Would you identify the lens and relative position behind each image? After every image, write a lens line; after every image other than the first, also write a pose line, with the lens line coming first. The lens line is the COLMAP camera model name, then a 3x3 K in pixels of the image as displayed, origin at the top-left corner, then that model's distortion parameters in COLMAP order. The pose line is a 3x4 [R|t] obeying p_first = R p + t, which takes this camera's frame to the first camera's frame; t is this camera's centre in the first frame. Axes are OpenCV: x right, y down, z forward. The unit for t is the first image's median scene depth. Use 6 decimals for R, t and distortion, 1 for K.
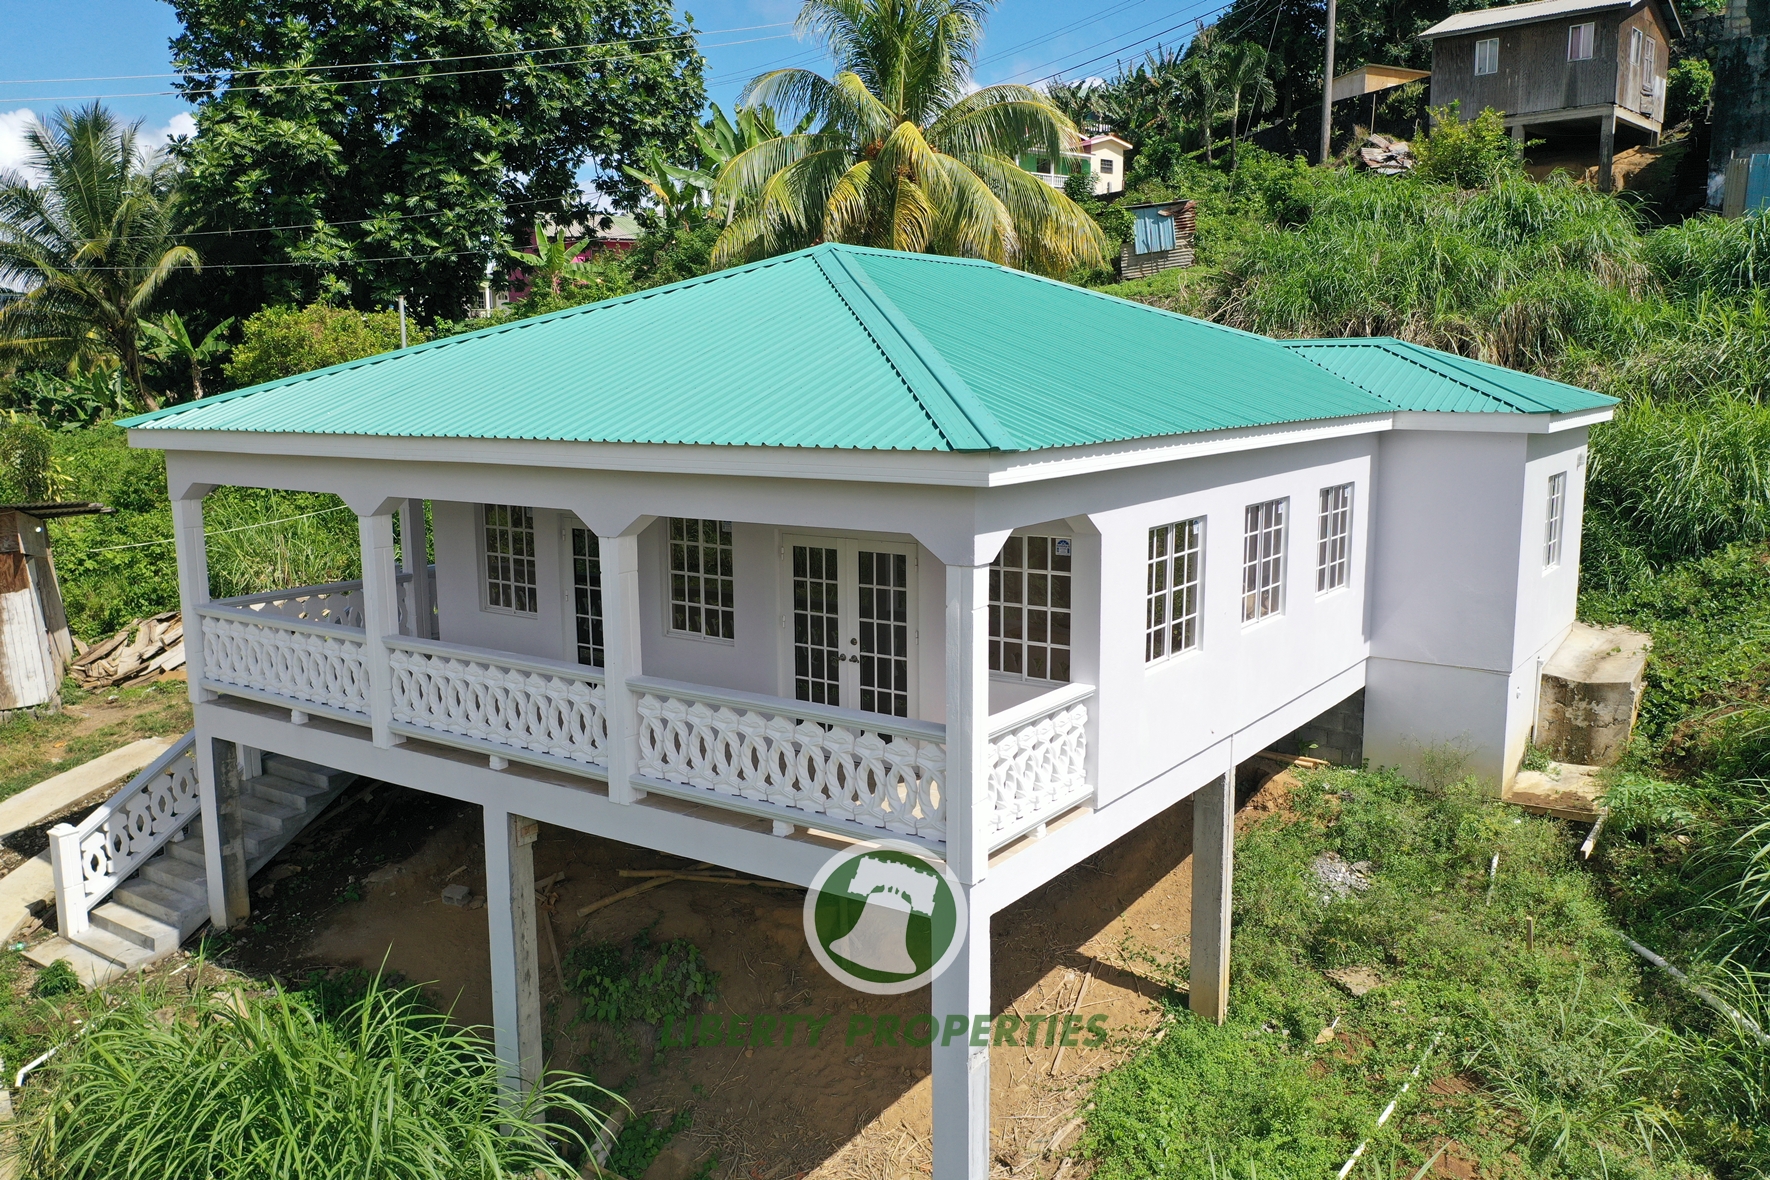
lens RADIAL K [[1397.1, 0, 880.5], [0, 1397.1, 597.4], [0, 0, 1]] dist [-0.001477, 0.002038]
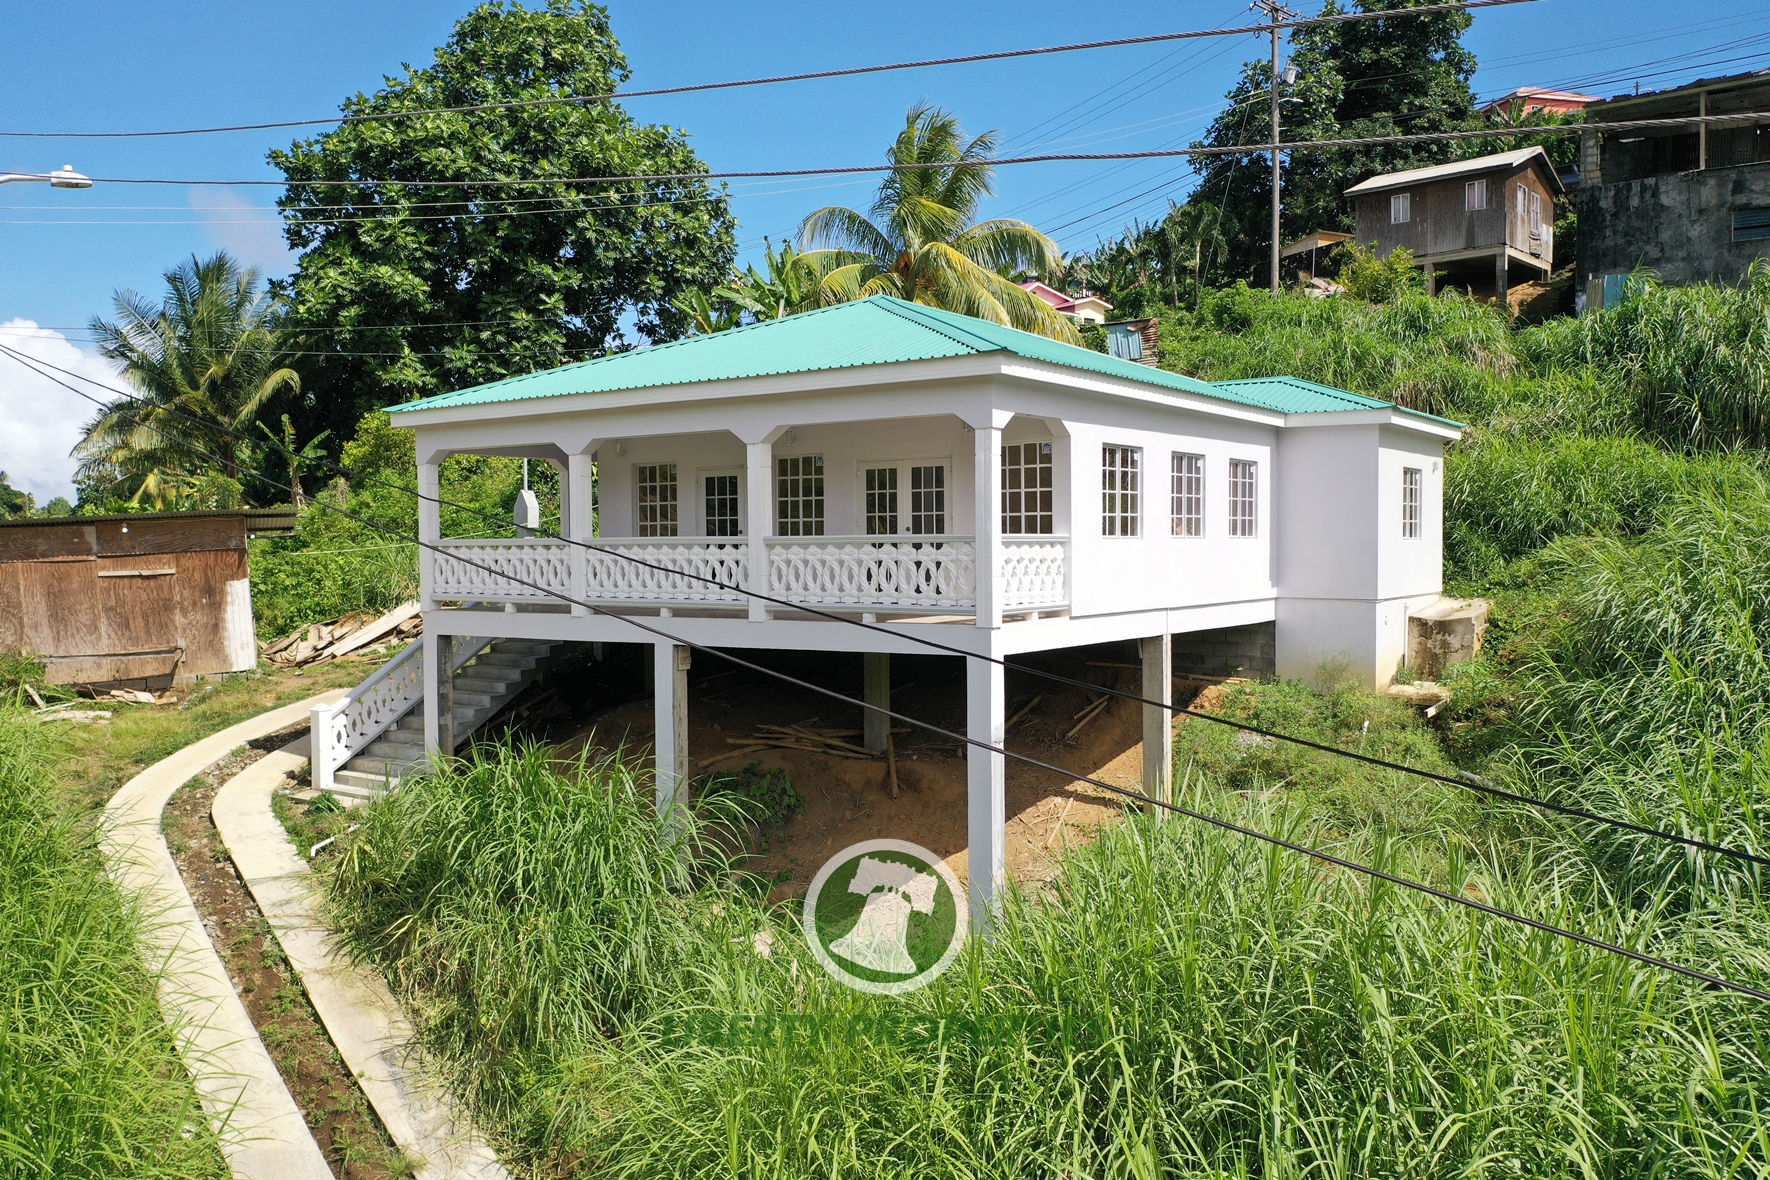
lens RADIAL K [[1397.1, 0, 877.1], [0, 1397.1, 596.7], [0, 0, 1]] dist [-0.001477, 0.002038]
pose [[0.999998, 0.000220, 0.001928, -0.041570], [0.000017, 0.992511, -0.122156, 0.215970], [-0.001941, 0.122156, 0.992509, -0.356397]]
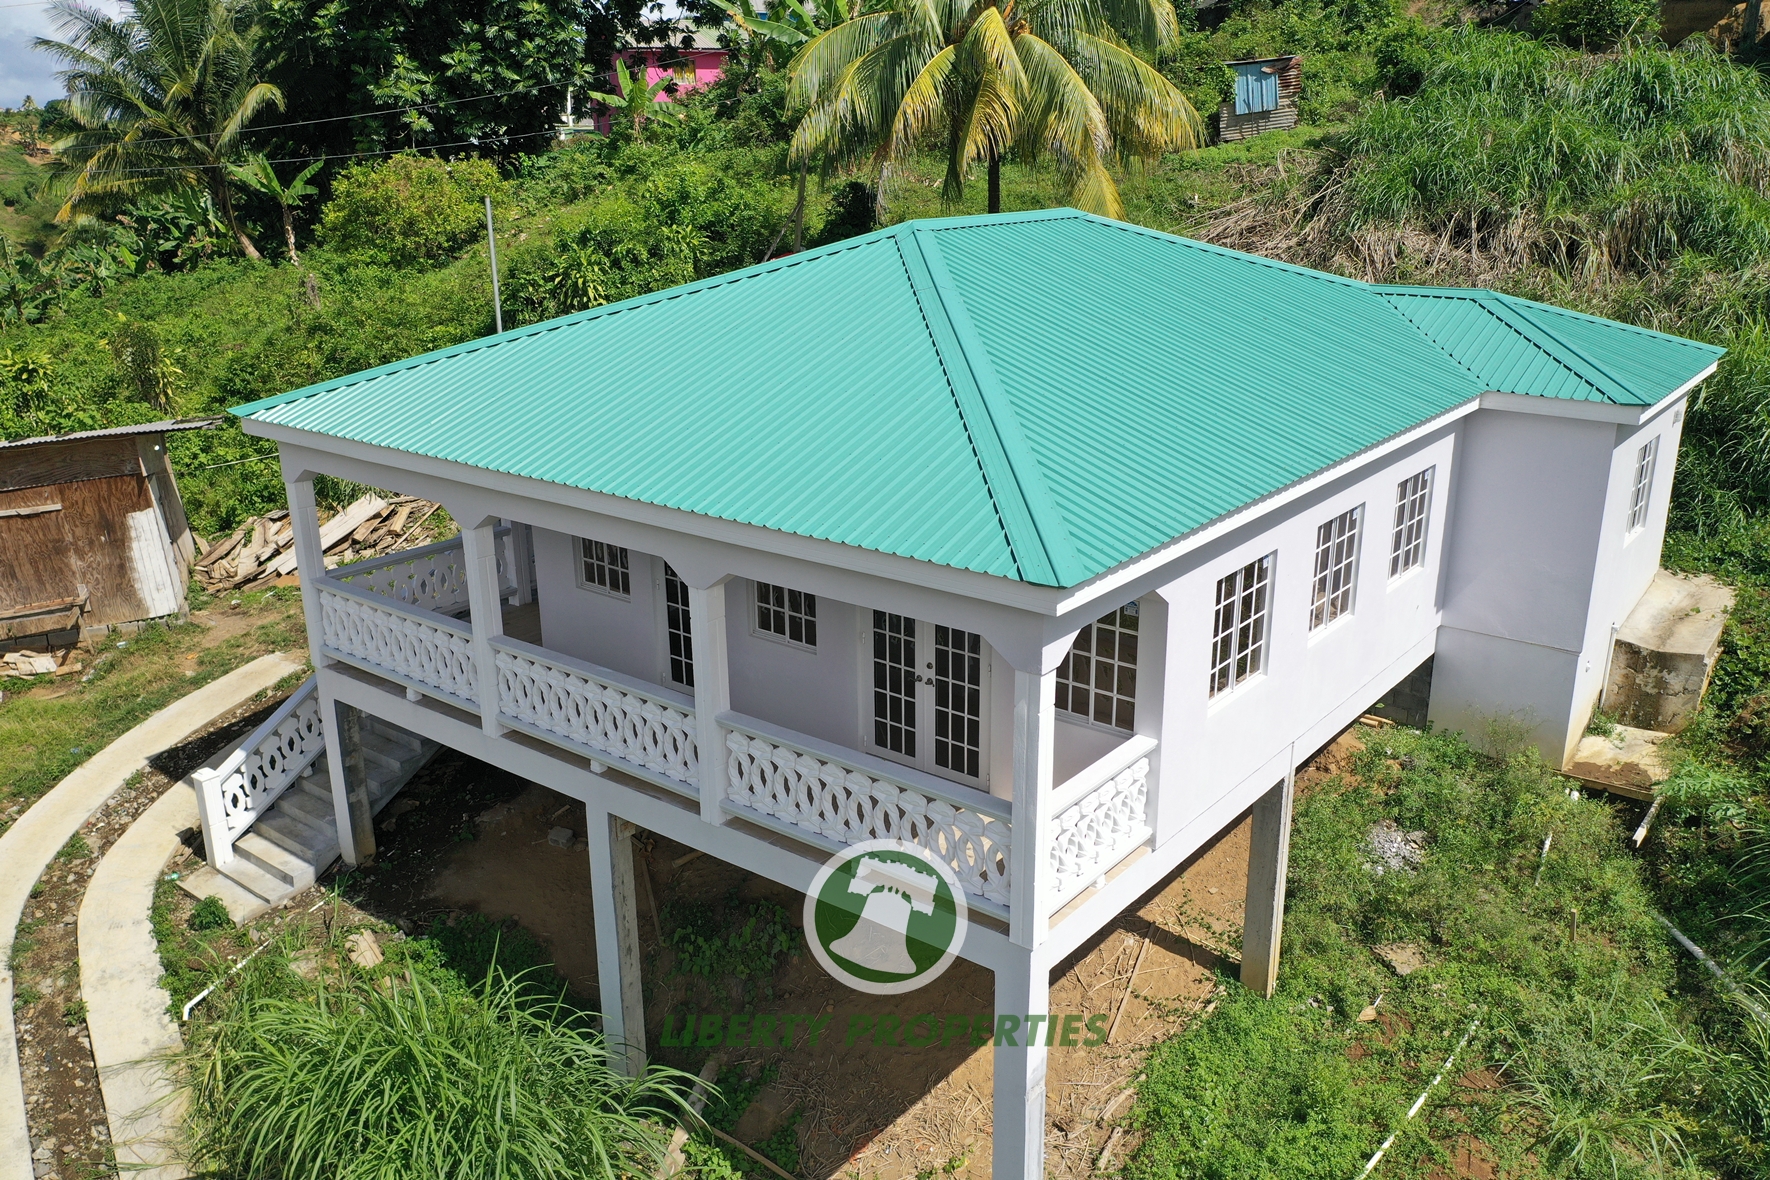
lens RADIAL K [[1397.1, 0, 880.6], [0, 1397.1, 595.0], [0, 0, 1]] dist [-0.001477, 0.002038]
pose [[0.998091, 0.016980, -0.059381, 0.004143], [-0.007729, 0.988247, 0.152673, -0.136922], [0.061275, -0.151923, 0.986491, -0.023150]]
